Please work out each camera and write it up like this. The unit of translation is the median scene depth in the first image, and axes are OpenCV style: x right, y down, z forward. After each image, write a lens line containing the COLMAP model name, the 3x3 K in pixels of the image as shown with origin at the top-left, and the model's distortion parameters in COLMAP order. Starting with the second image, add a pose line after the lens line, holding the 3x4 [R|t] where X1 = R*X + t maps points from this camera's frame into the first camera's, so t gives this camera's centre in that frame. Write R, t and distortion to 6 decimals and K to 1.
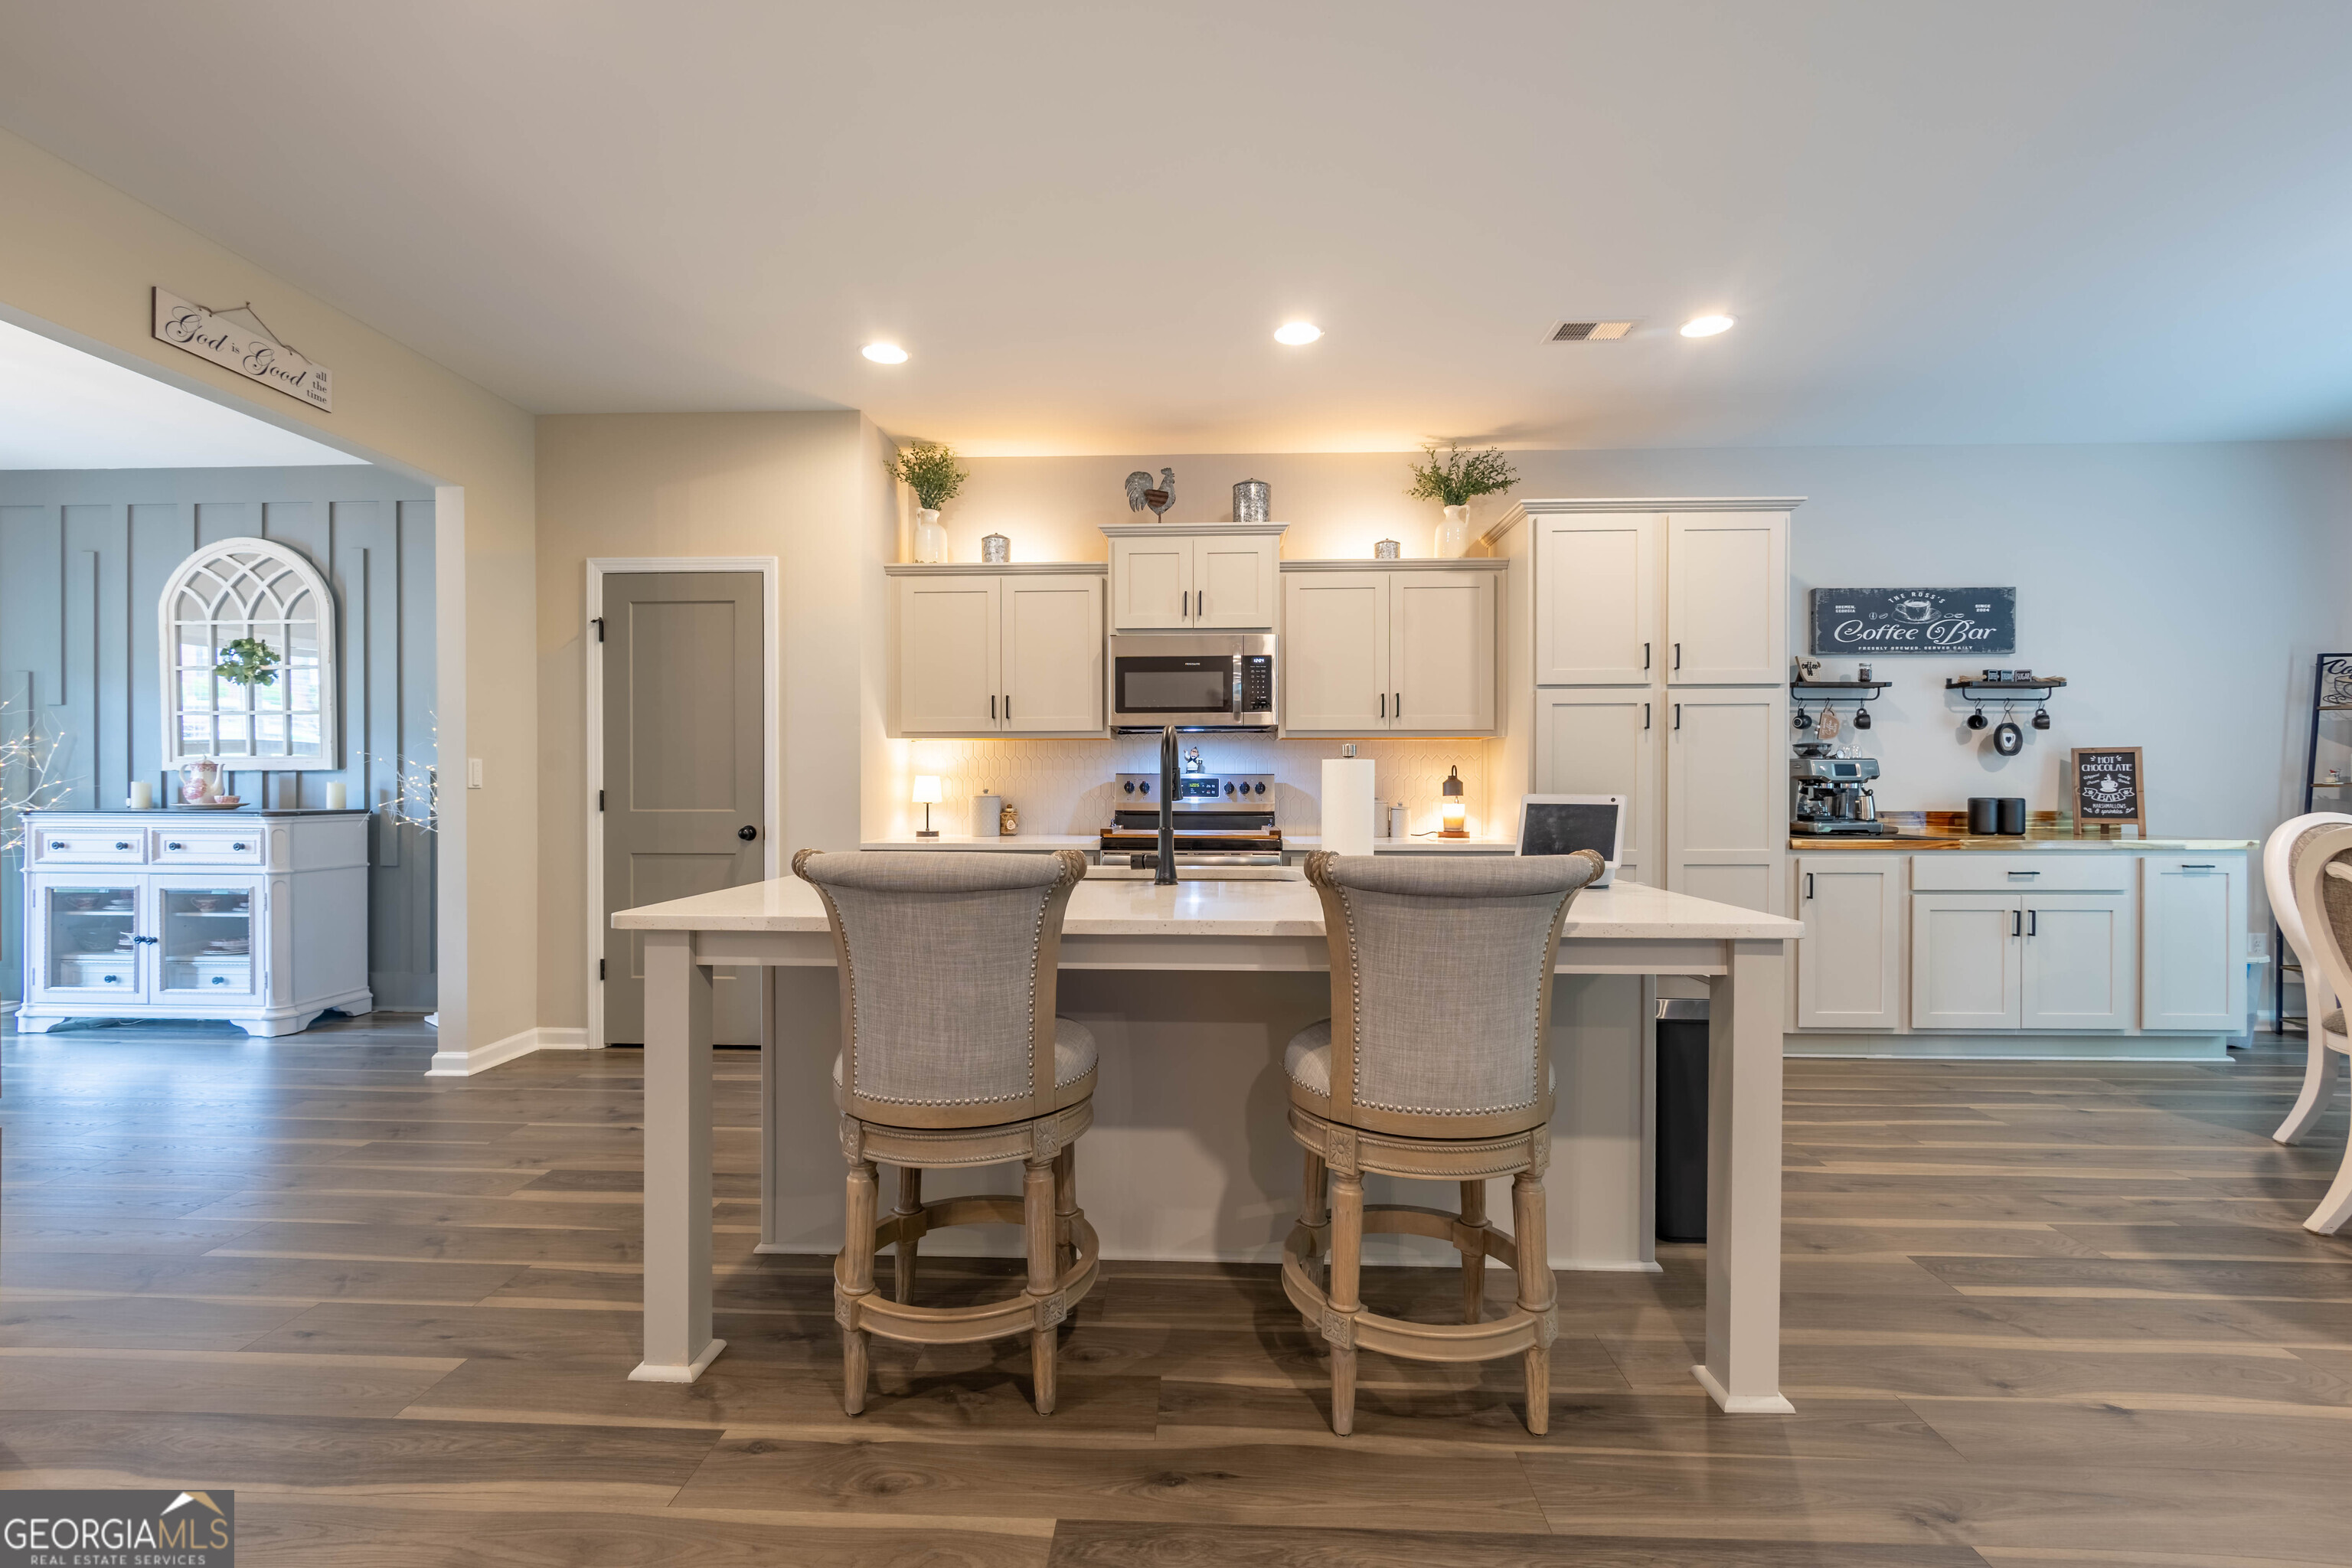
lens RADIAL K [[996.1, 0, 1172.3], [0, 996.1, 787.6], [0, 0, 1]] dist [-0.006164, 0.000949]
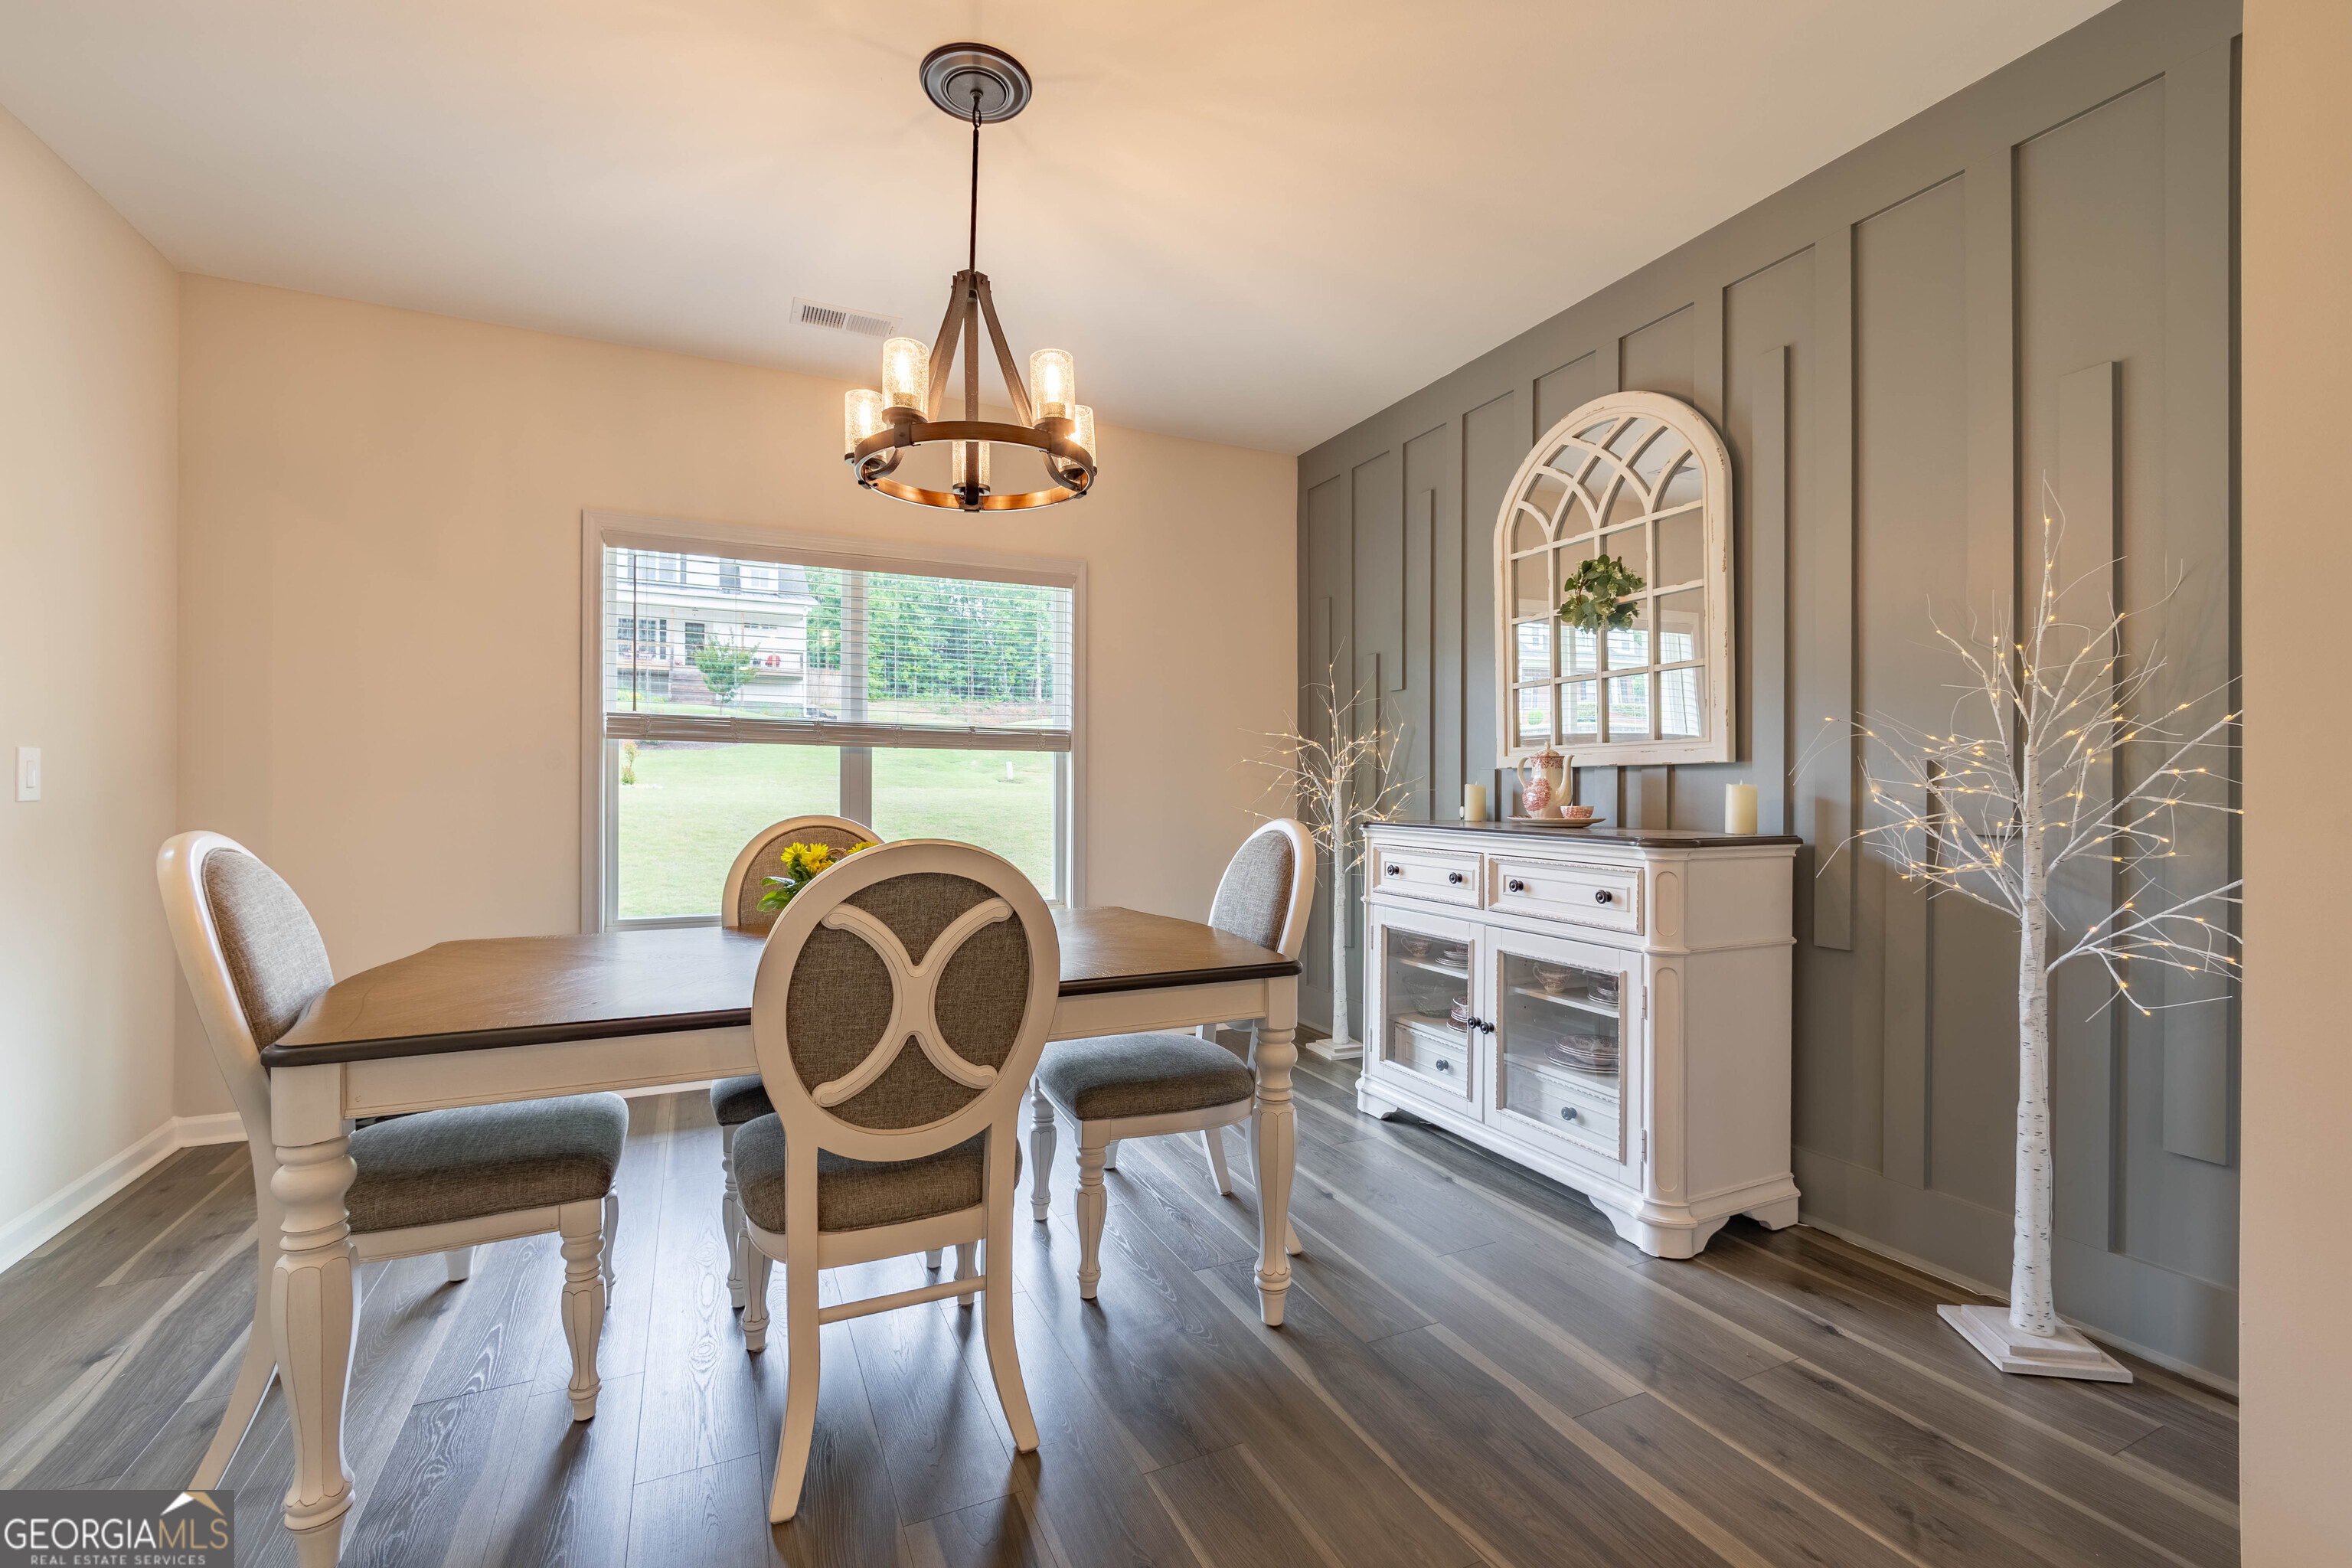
lens RADIAL K [[1000.7, 0, 1176.0], [0, 1000.7, 784.0], [0, 0, 1]] dist [-0.001522, -0.000552]
pose [[0.466355, -0.002644, -0.884593, -0.533212], [-0.006807, 0.999955, -0.006577, 0.000113], [0.884571, 0.009089, 0.466317, 0.500632]]
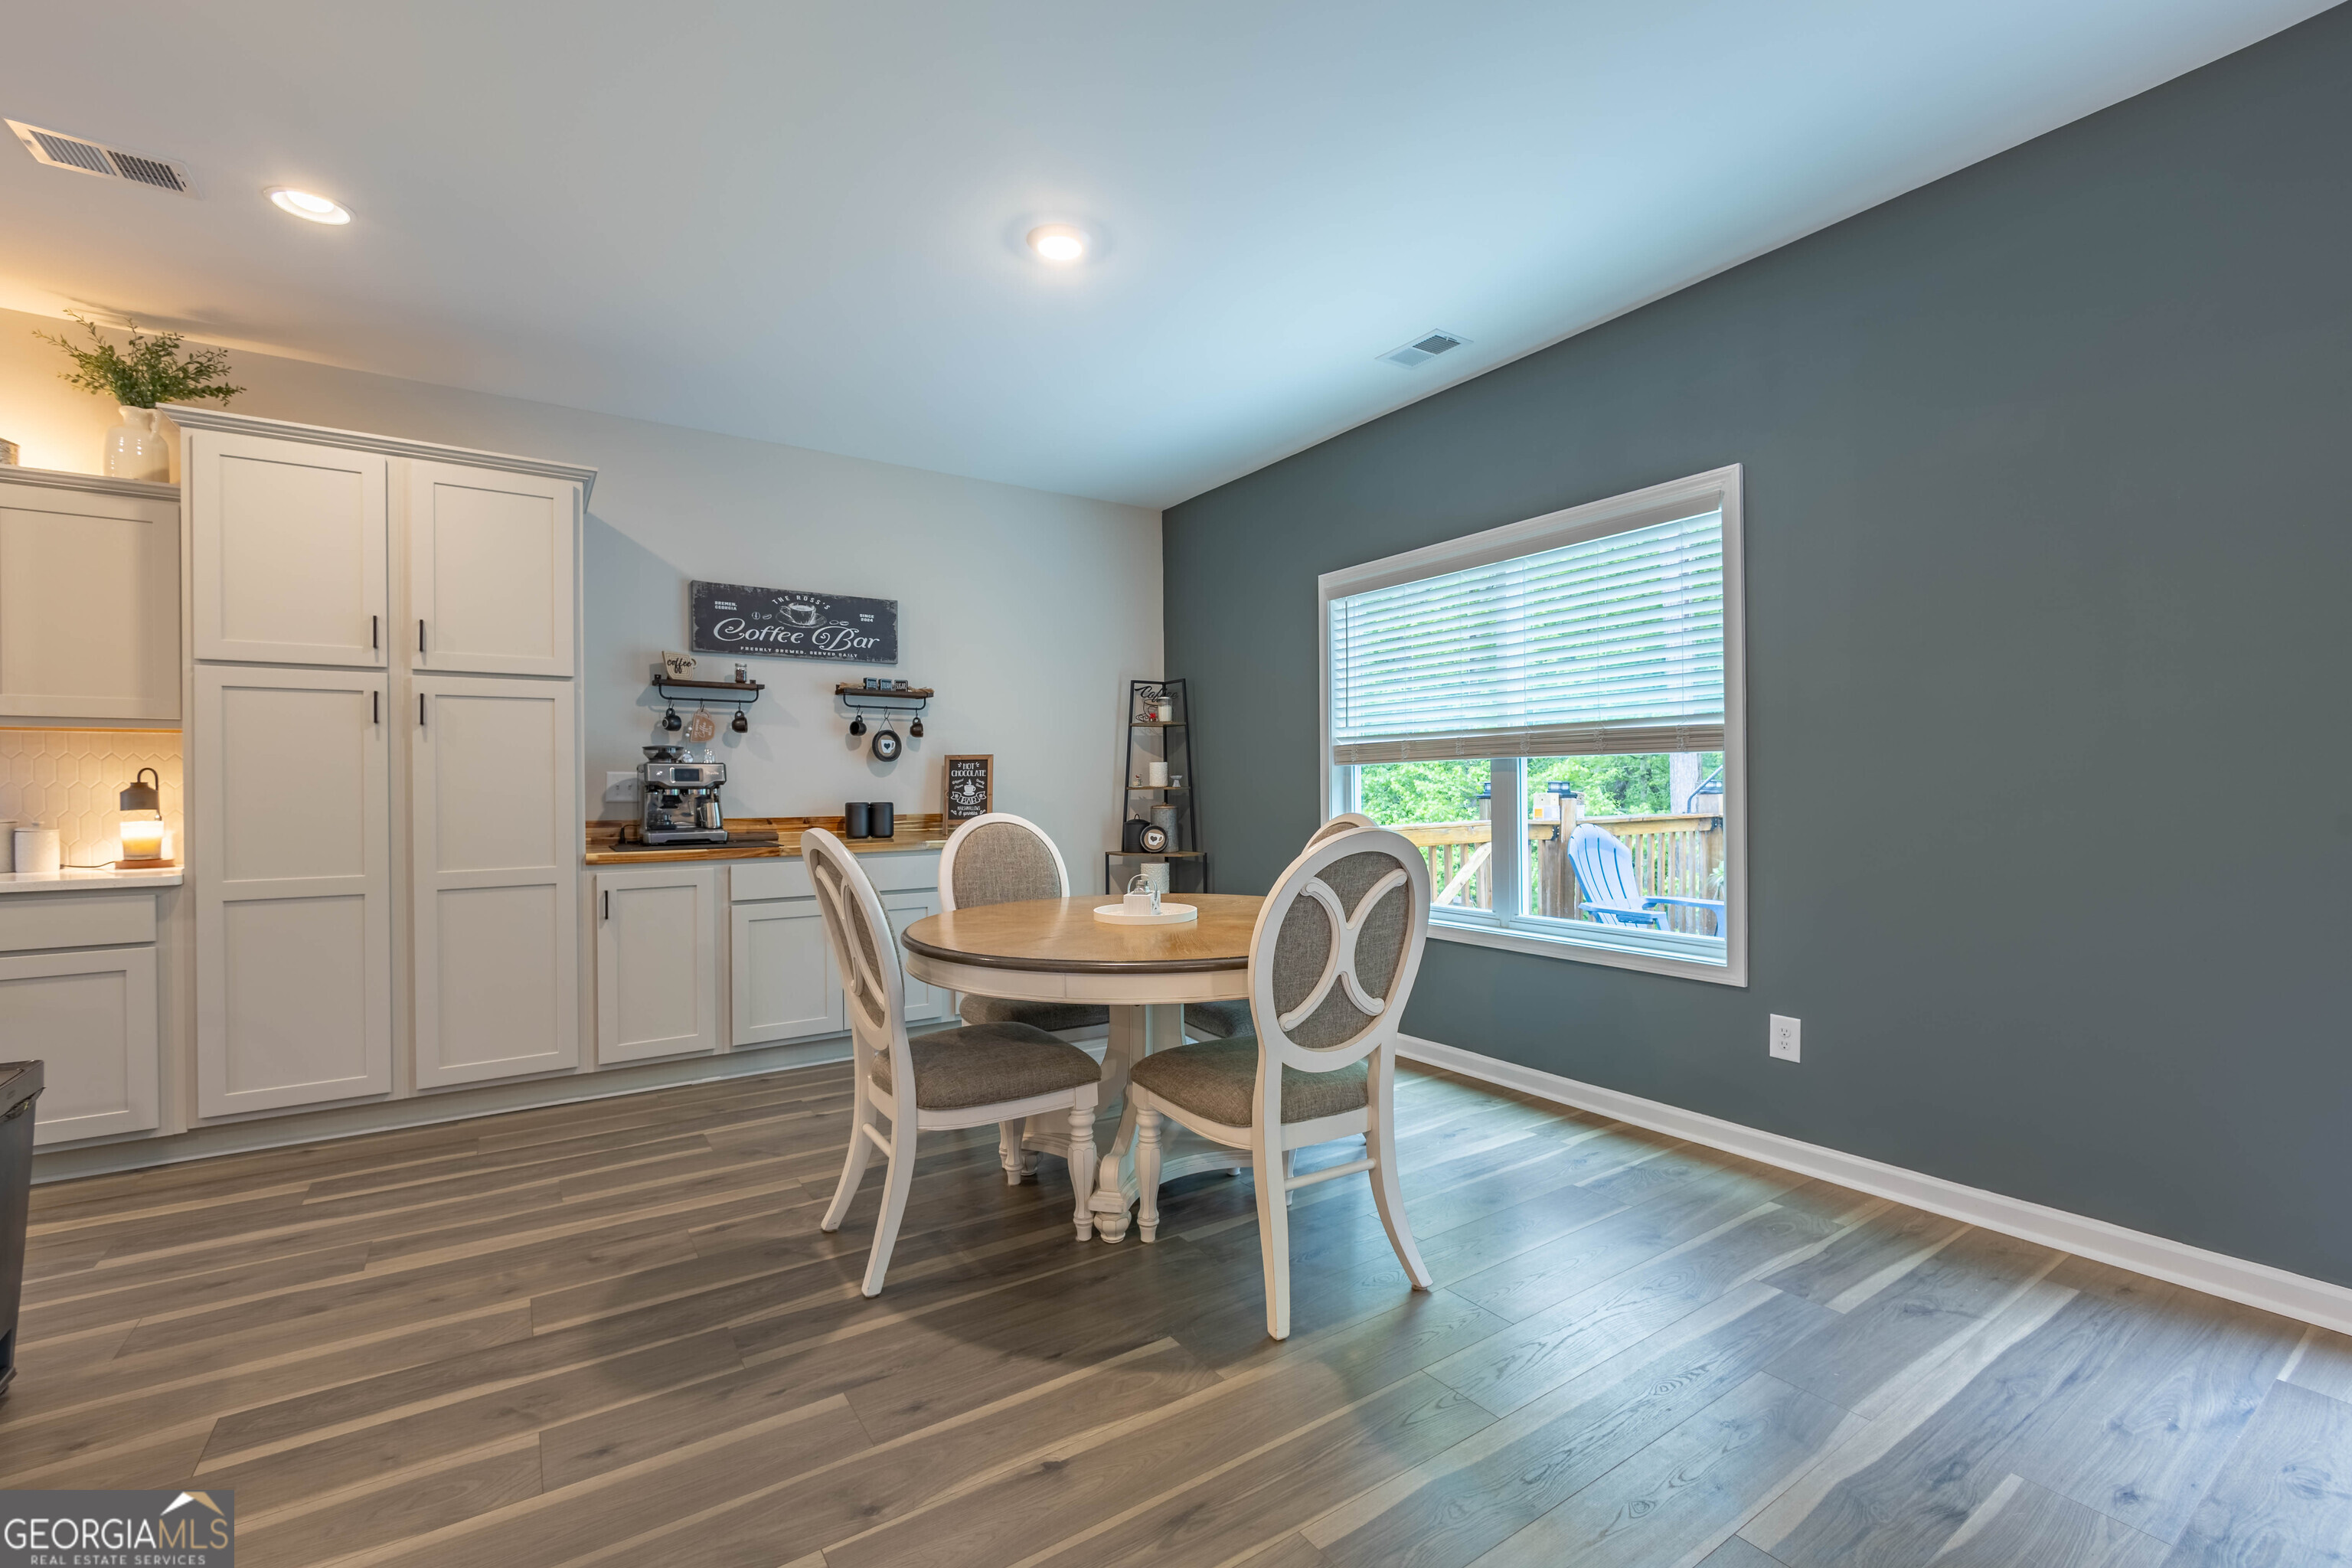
lens RADIAL K [[996.1, 0, 1172.3], [0, 996.1, 787.6], [0, 0, 1]] dist [-0.006164, 0.000949]
pose [[0.806769, -0.006235, 0.590834, 0.464773], [0.009995, 0.999945, -0.003095, 0.001420], [-0.590782, 0.008403, 0.806787, -0.019134]]
